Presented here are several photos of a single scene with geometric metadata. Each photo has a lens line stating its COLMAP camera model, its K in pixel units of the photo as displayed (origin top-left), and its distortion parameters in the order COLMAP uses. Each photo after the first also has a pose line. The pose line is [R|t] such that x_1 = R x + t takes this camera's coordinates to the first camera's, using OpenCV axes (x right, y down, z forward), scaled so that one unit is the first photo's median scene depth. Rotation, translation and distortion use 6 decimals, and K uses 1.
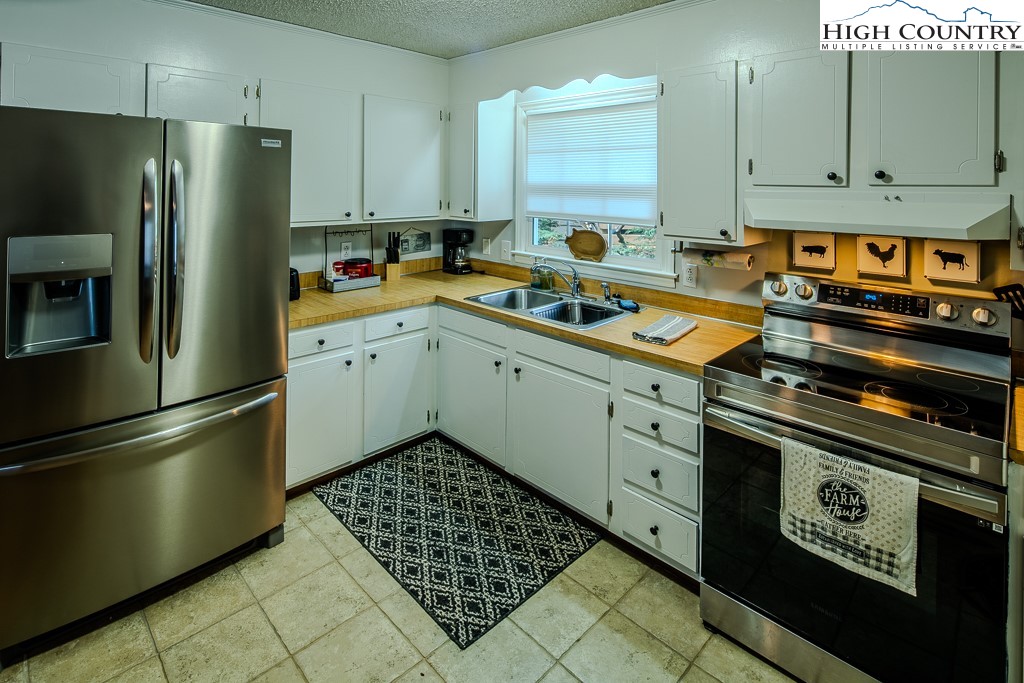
lens RADIAL K [[520.6, 0, 526.8], [0, 520.6, 182.3], [0, 0, 1]] dist [-0.000281, -0.001748]
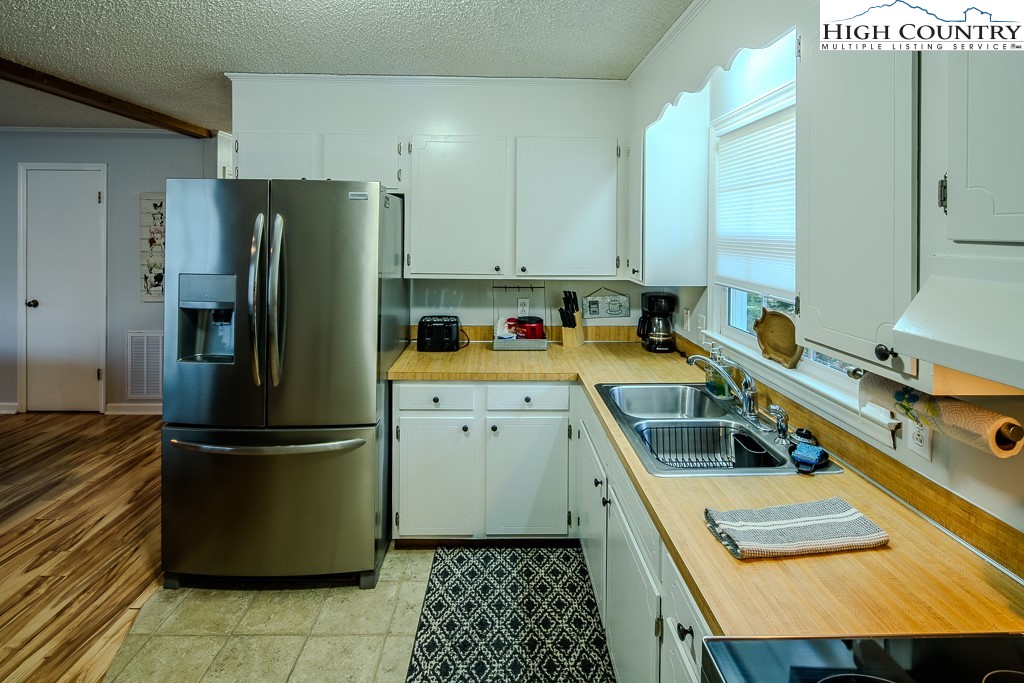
lens RADIAL K [[527.9, 0, 513.6], [0, 527.9, 234.4], [0, 0, 1]] dist [-0.000441, -0.001200]
pose [[0.710938, 0.000493, -0.703255, 0.467399], [0.000108, 1.000000, 0.000811, -0.000109], [0.703255, -0.000652, 0.710938, 0.481032]]
